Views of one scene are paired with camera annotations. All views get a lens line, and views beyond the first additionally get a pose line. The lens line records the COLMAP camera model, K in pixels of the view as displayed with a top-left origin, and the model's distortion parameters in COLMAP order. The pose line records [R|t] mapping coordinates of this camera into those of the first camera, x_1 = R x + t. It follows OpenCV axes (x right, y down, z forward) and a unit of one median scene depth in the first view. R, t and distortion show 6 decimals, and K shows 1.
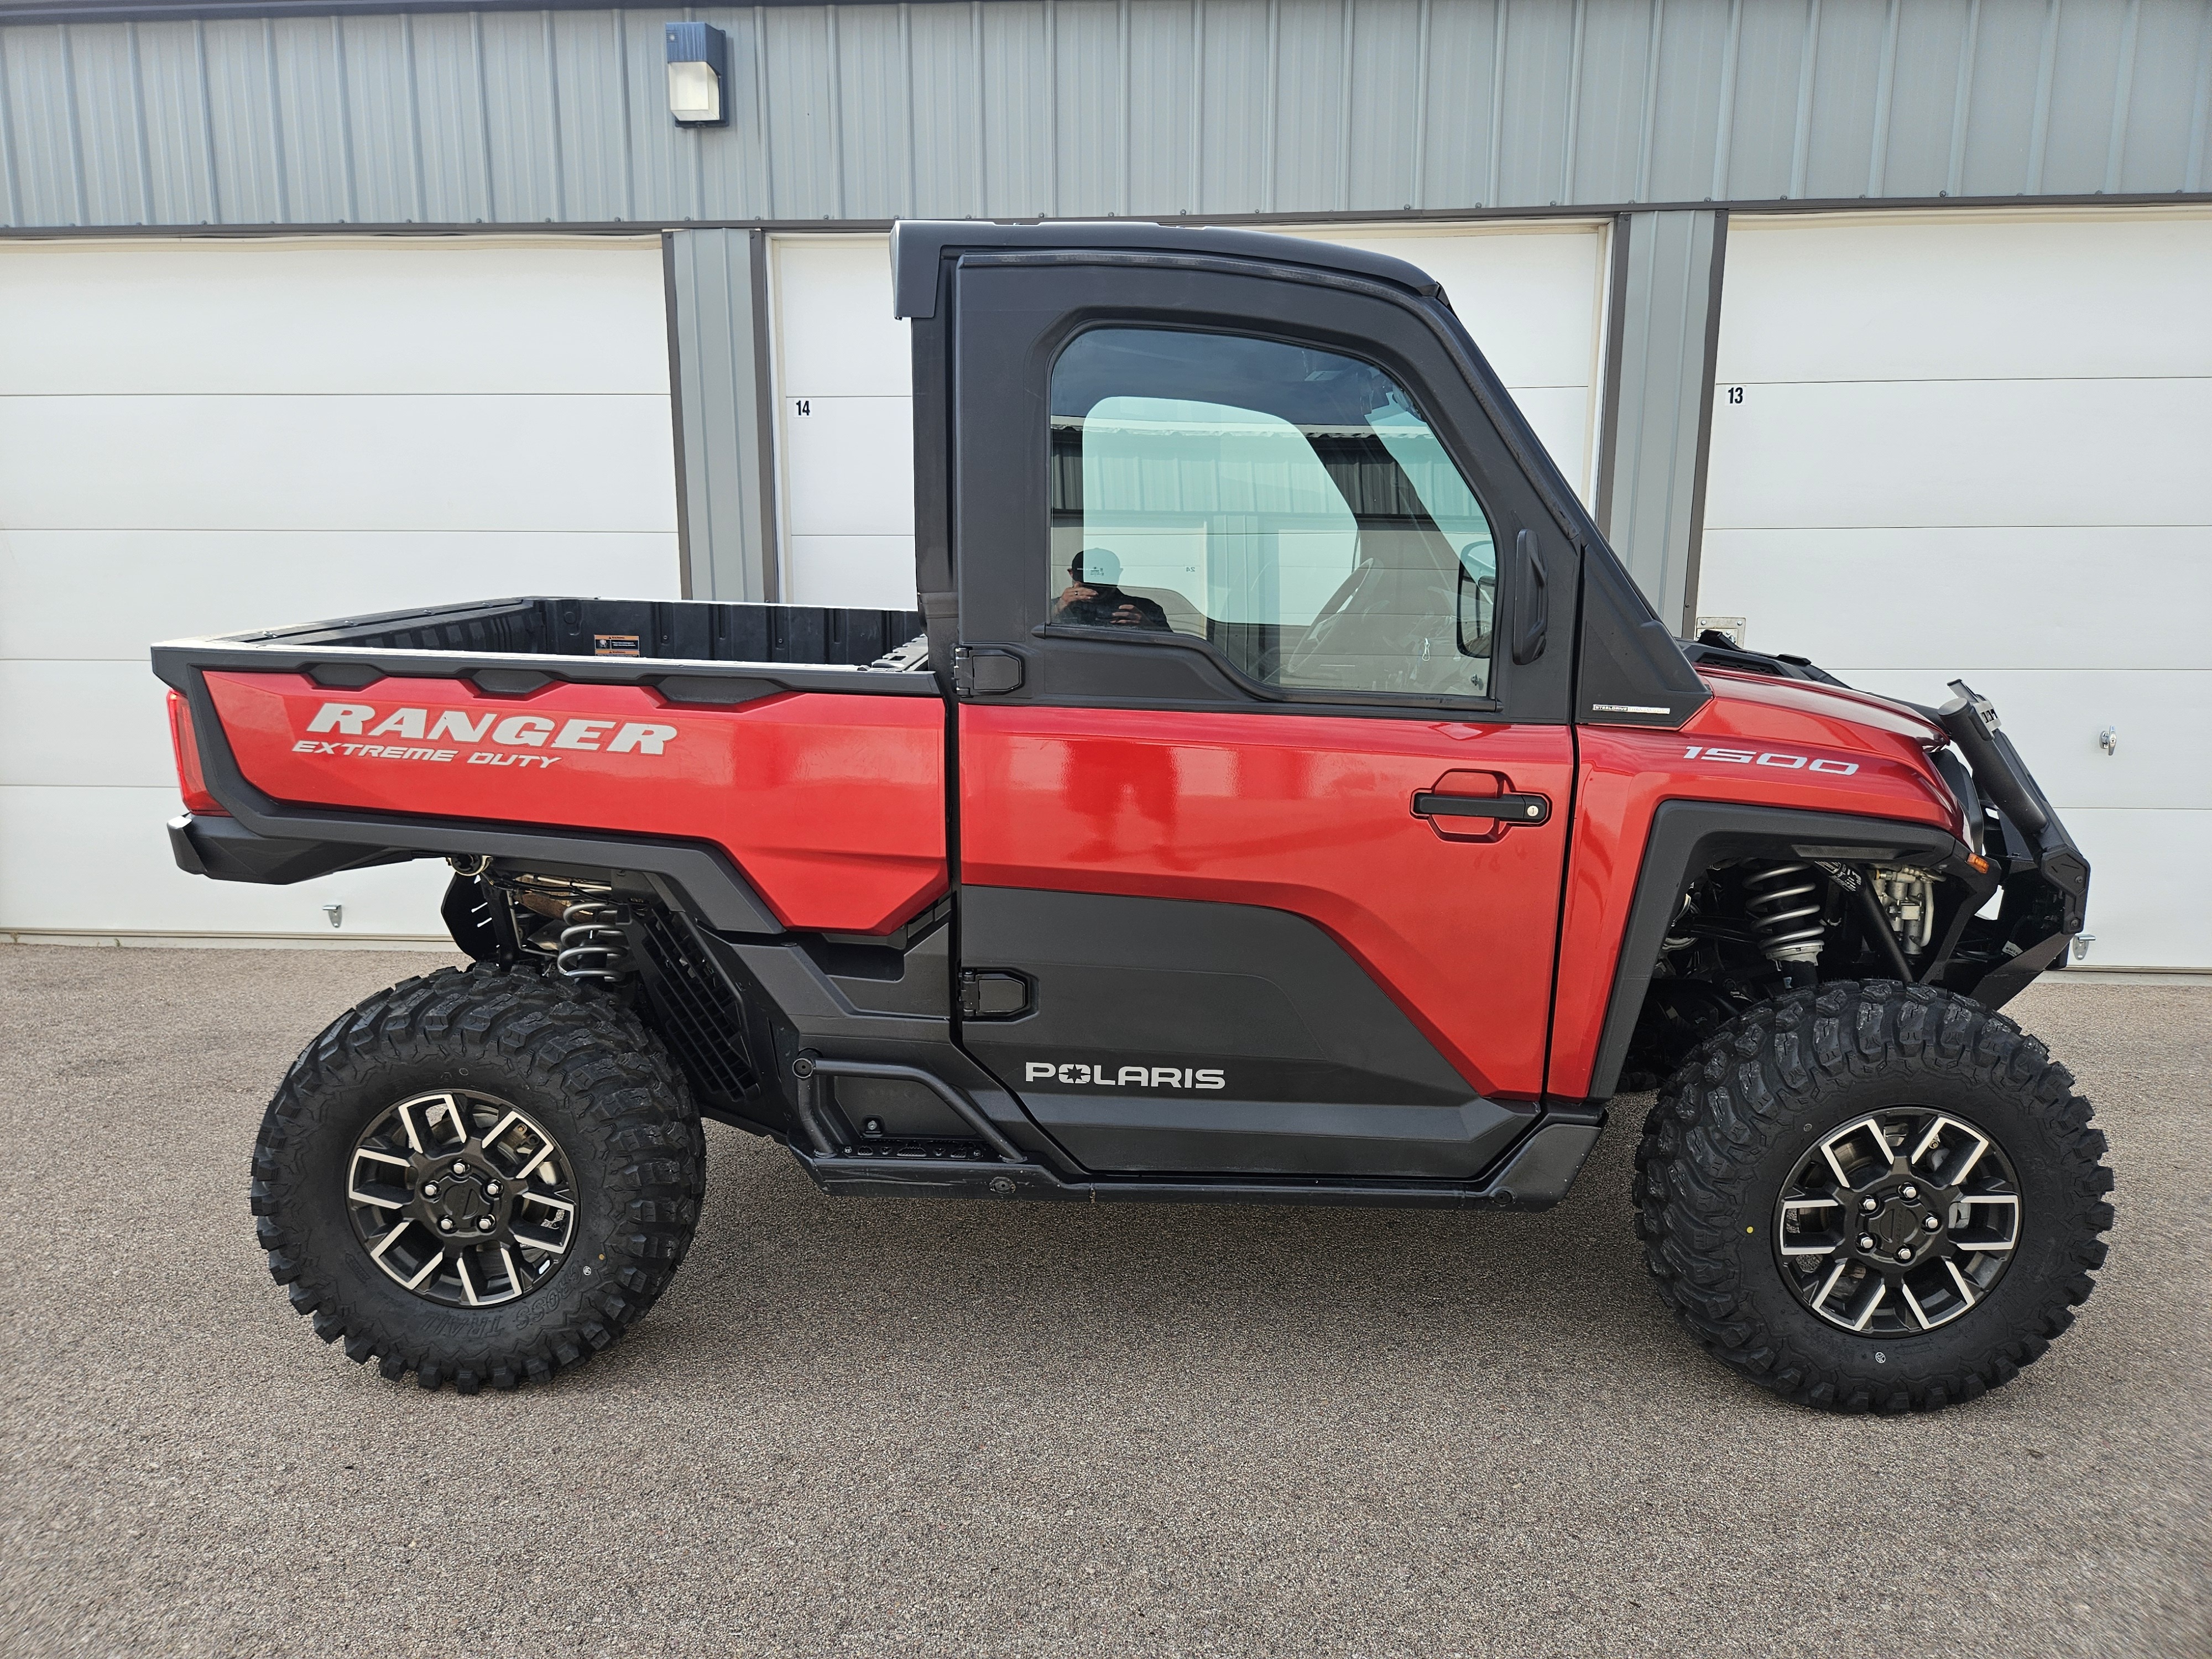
lens RADIAL K [[1507.7, 0, 1045.5], [0, 1507.7, 819.1], [0, 0, 1]] dist [0.030214, -0.002121]
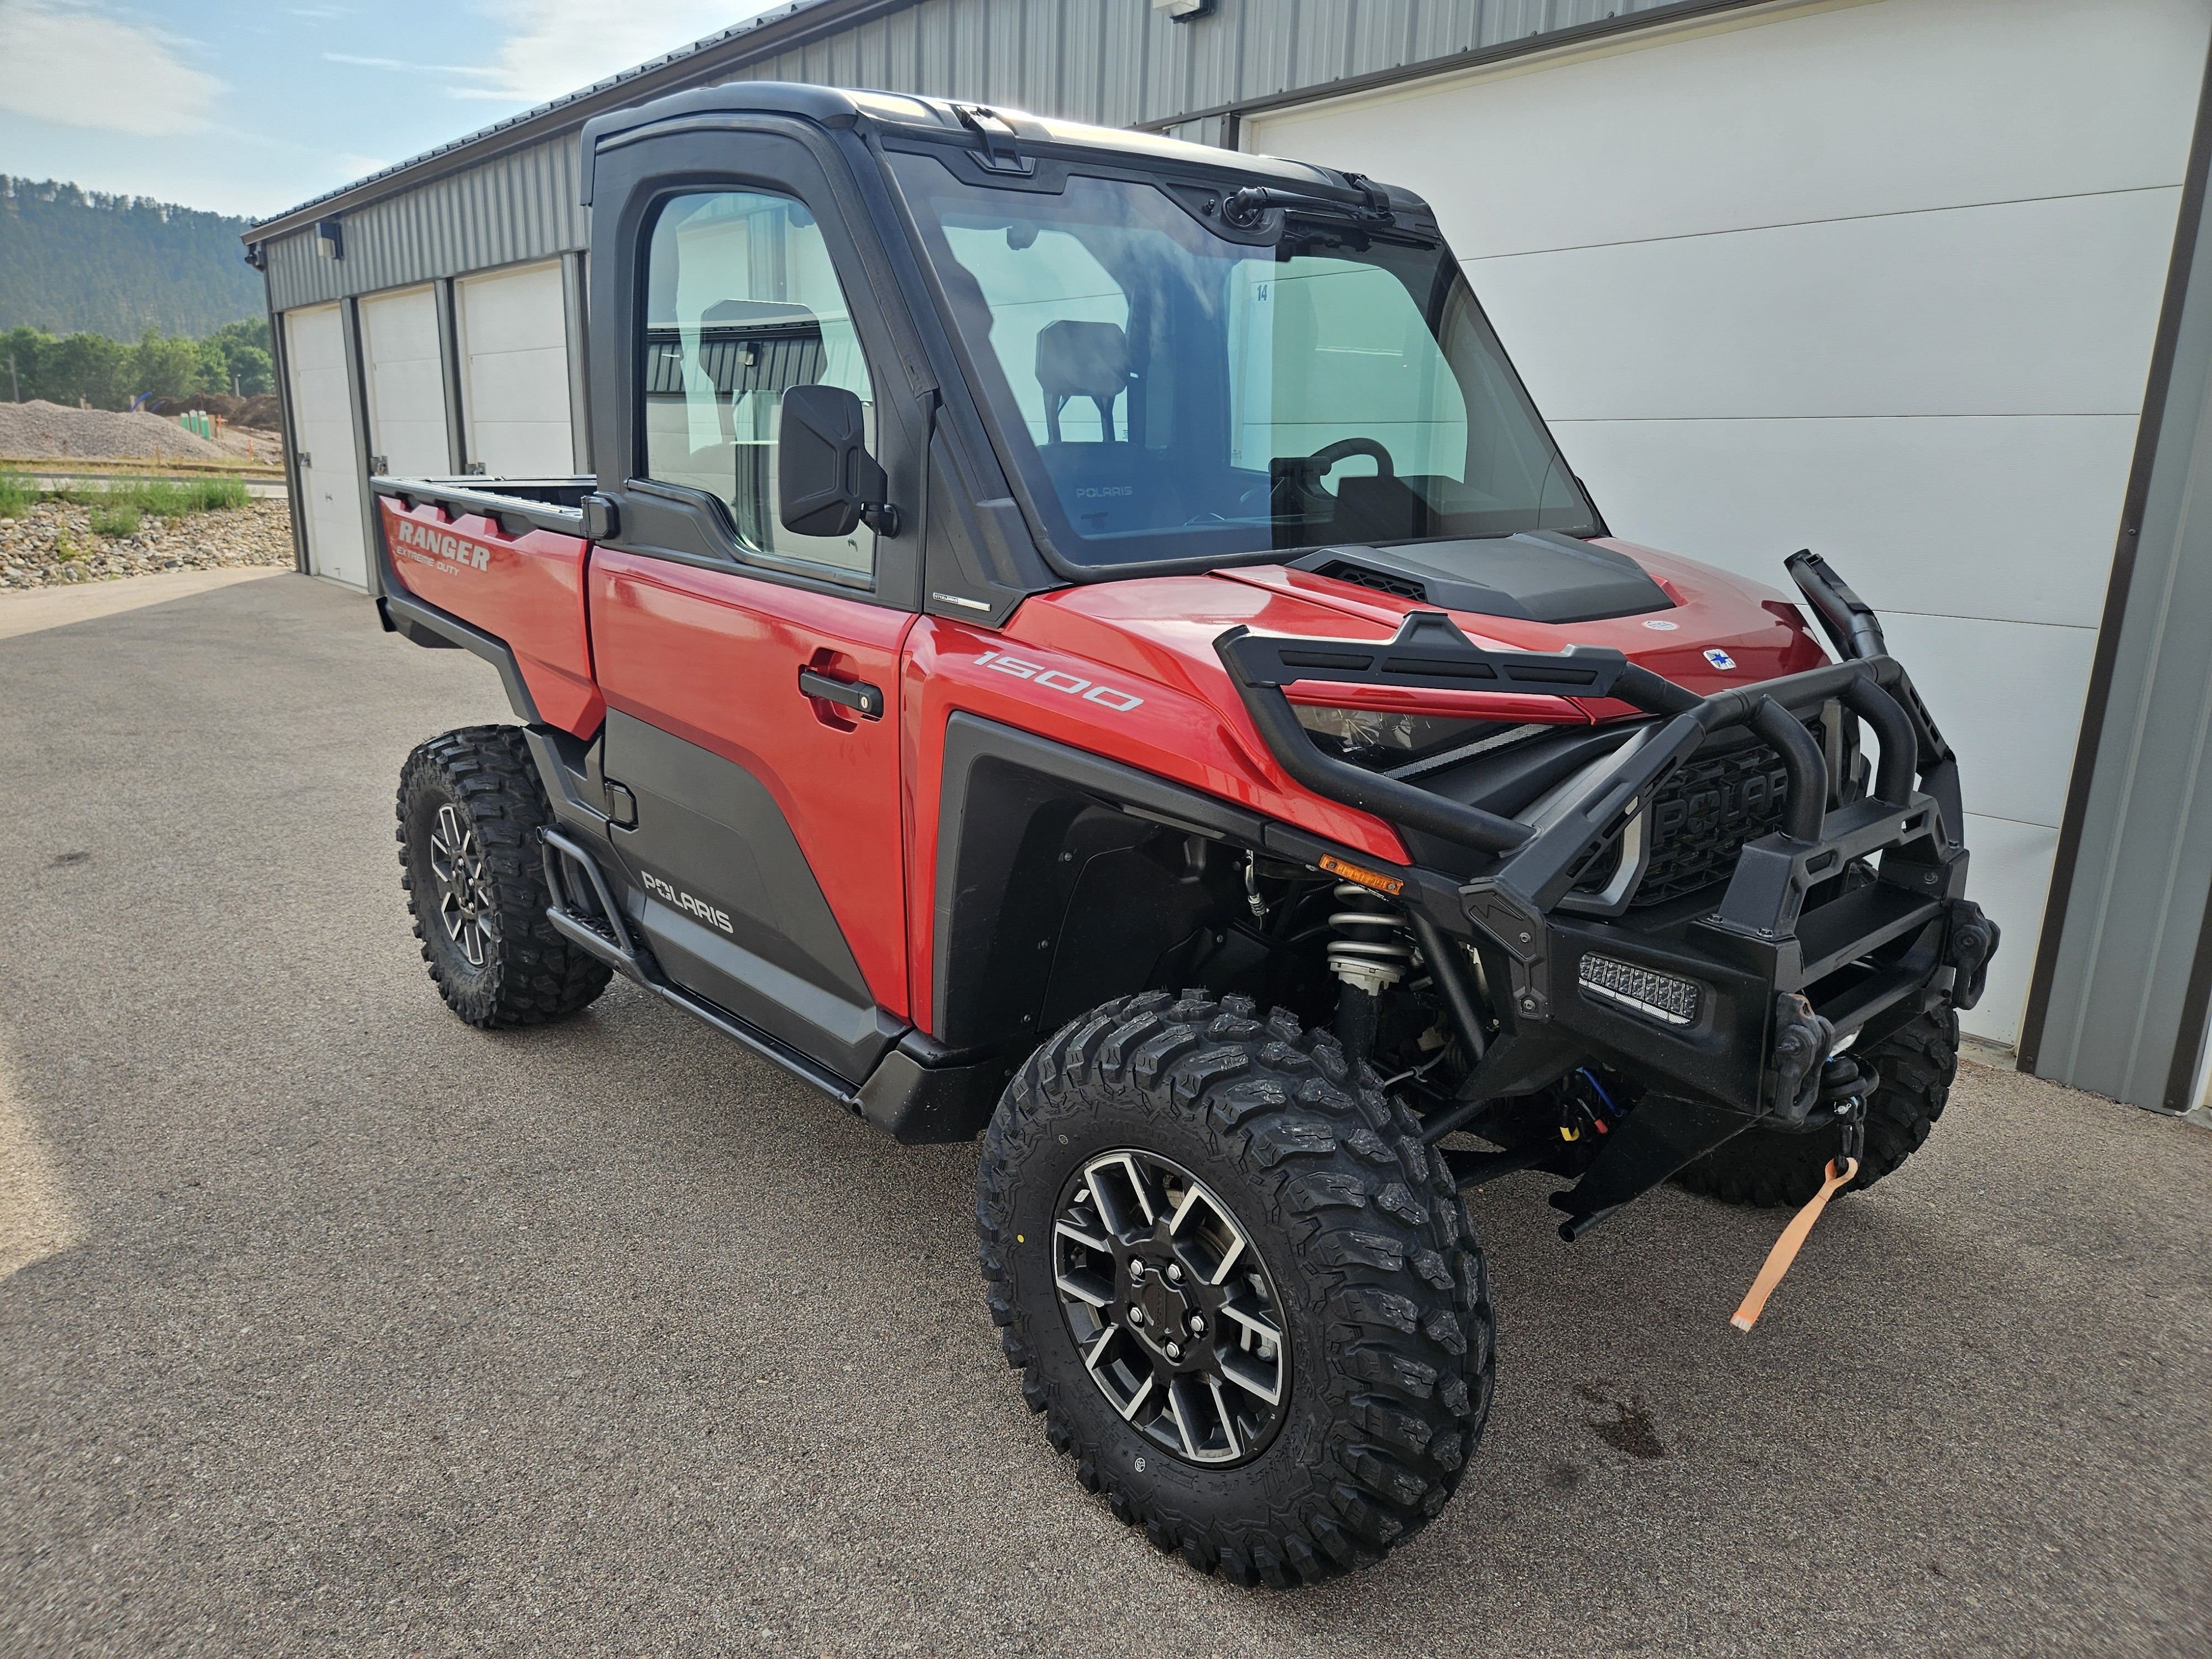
lens RADIAL K [[1507.7, 0, 1045.5], [0, 1507.7, 819.1], [0, 0, 1]] dist [0.030214, -0.002121]
pose [[0.694668, 0.187558, -0.694448, 0.986261], [-0.148635, 0.982001, 0.116539, -0.055080], [0.703807, 0.022264, 0.710043, 0.405200]]
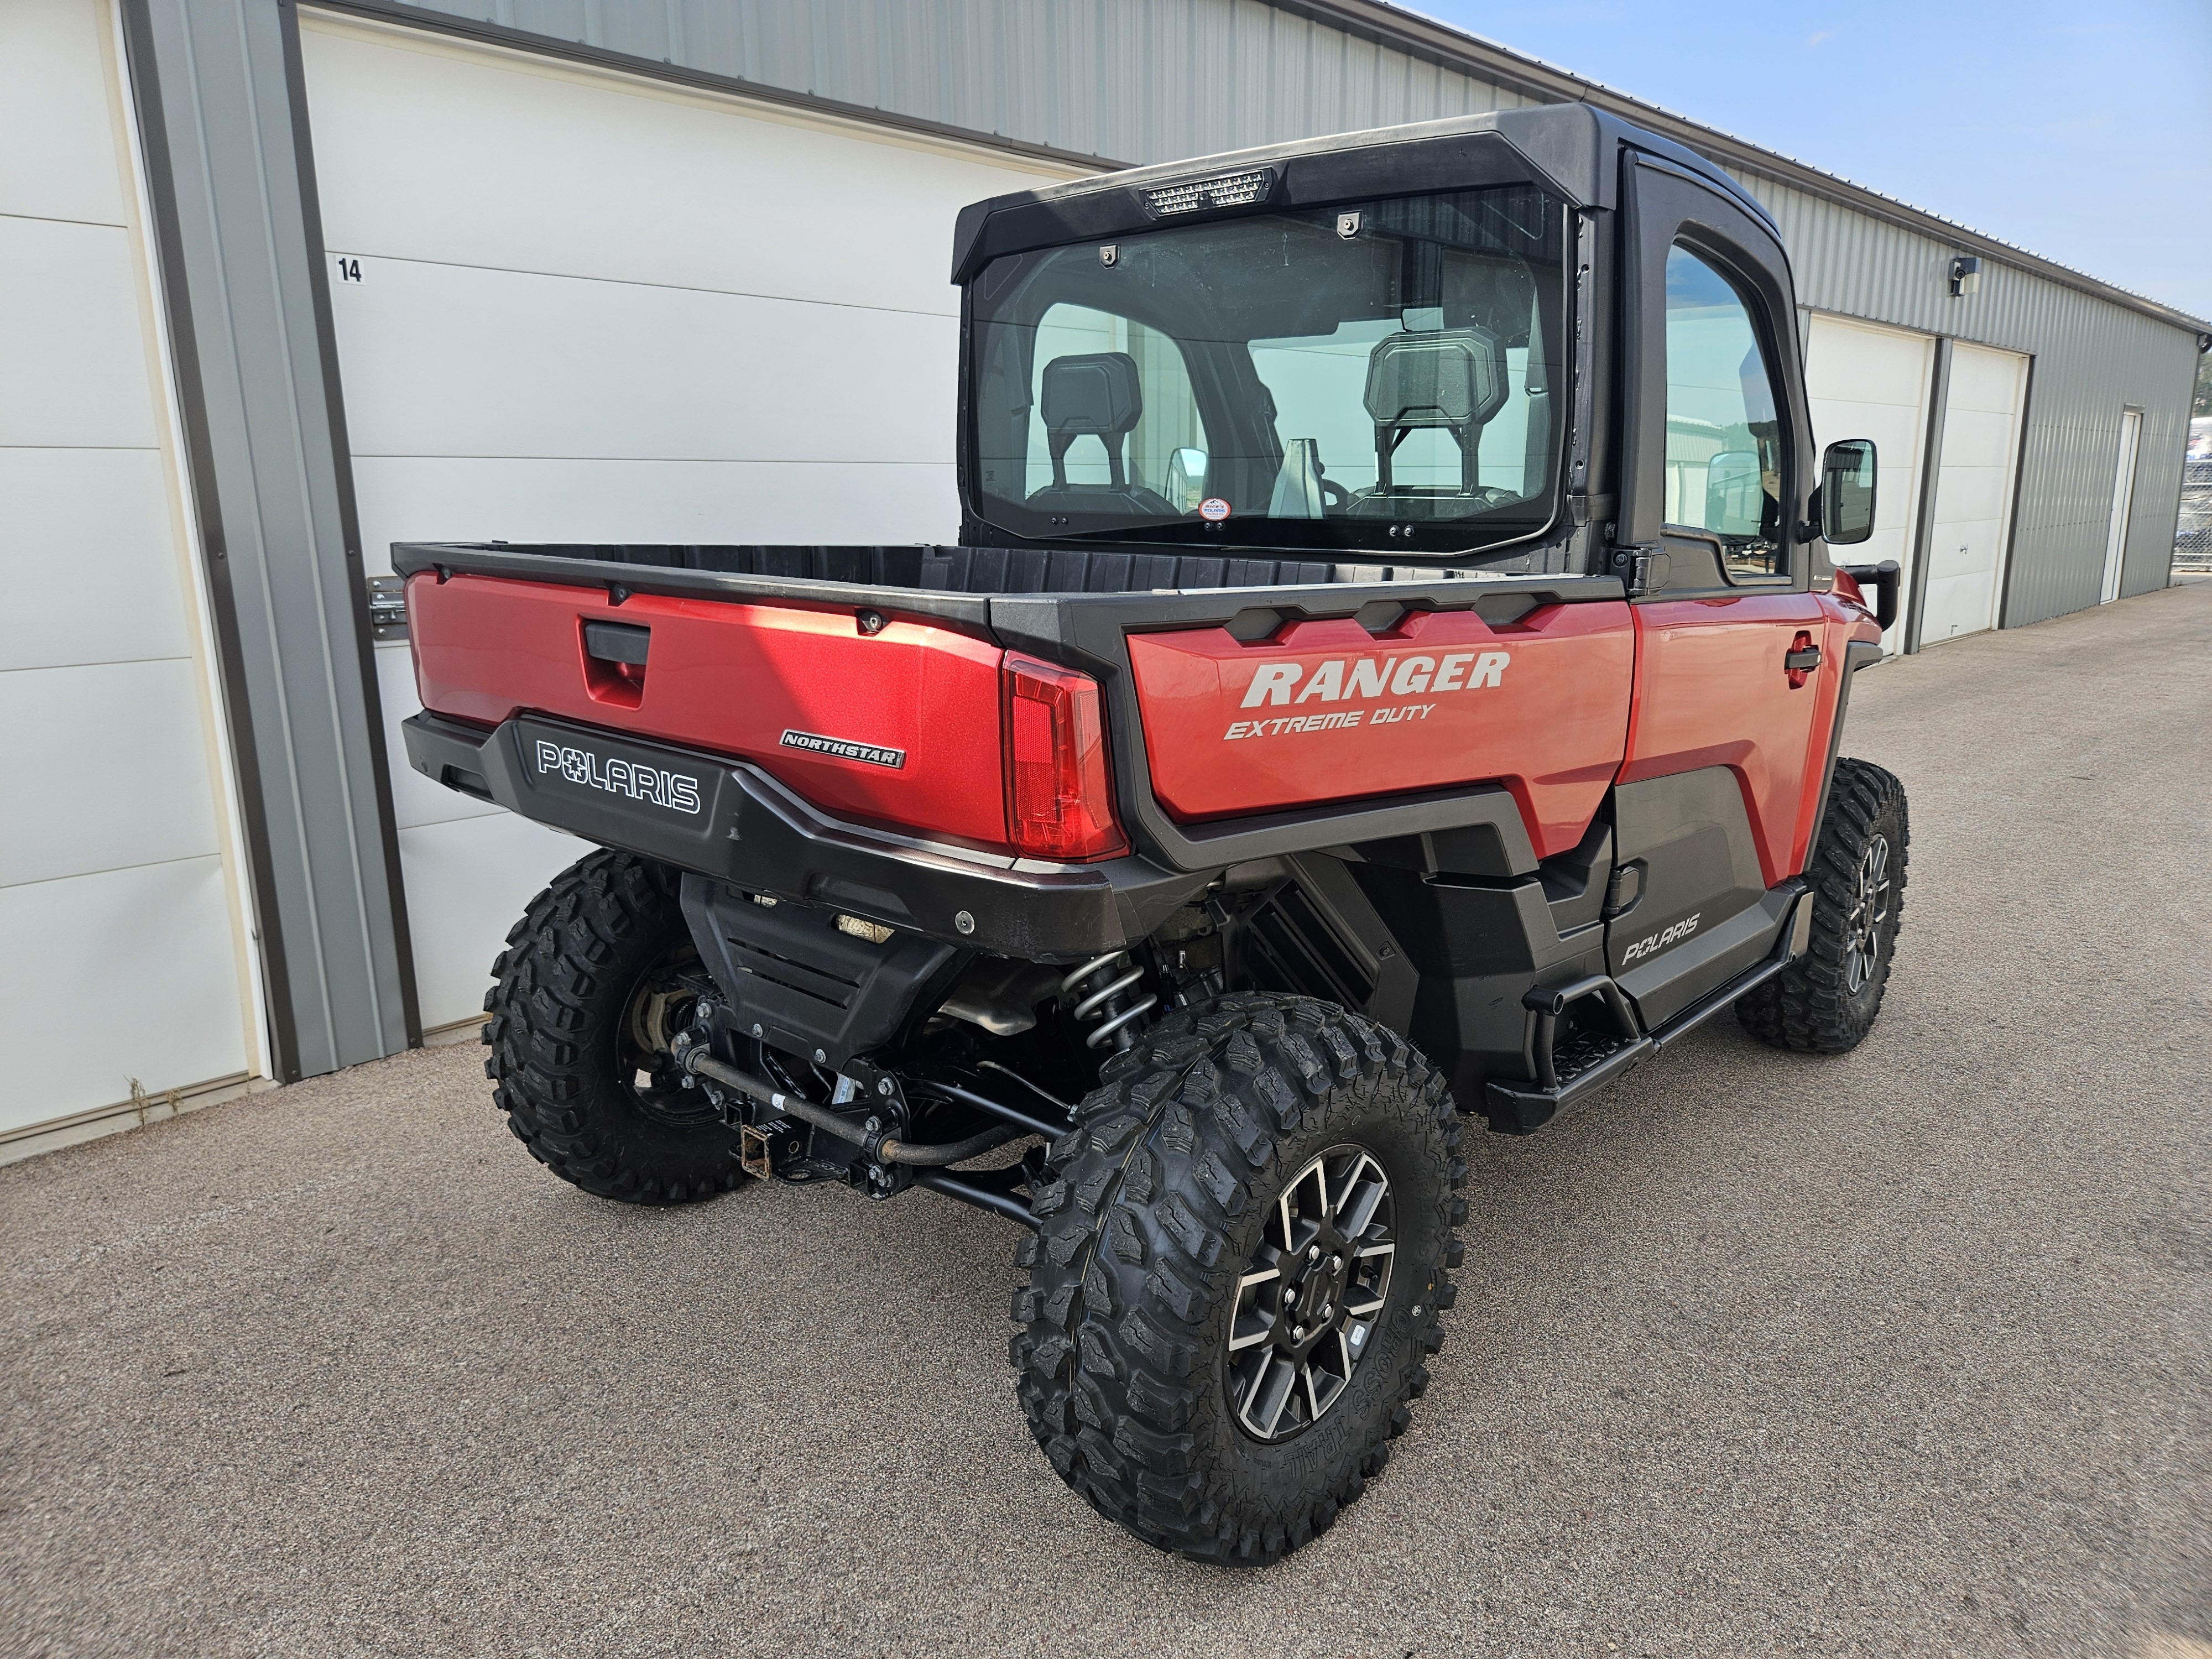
lens RADIAL K [[1507.7, 0, 1045.5], [0, 1507.7, 819.1], [0, 0, 1]] dist [0.030214, -0.002121]
pose [[0.649355, -0.166948, 0.741934, -1.070364], [0.142072, 0.985061, 0.097312, -0.088283], [-0.747097, 0.042218, 0.663373, 0.615130]]
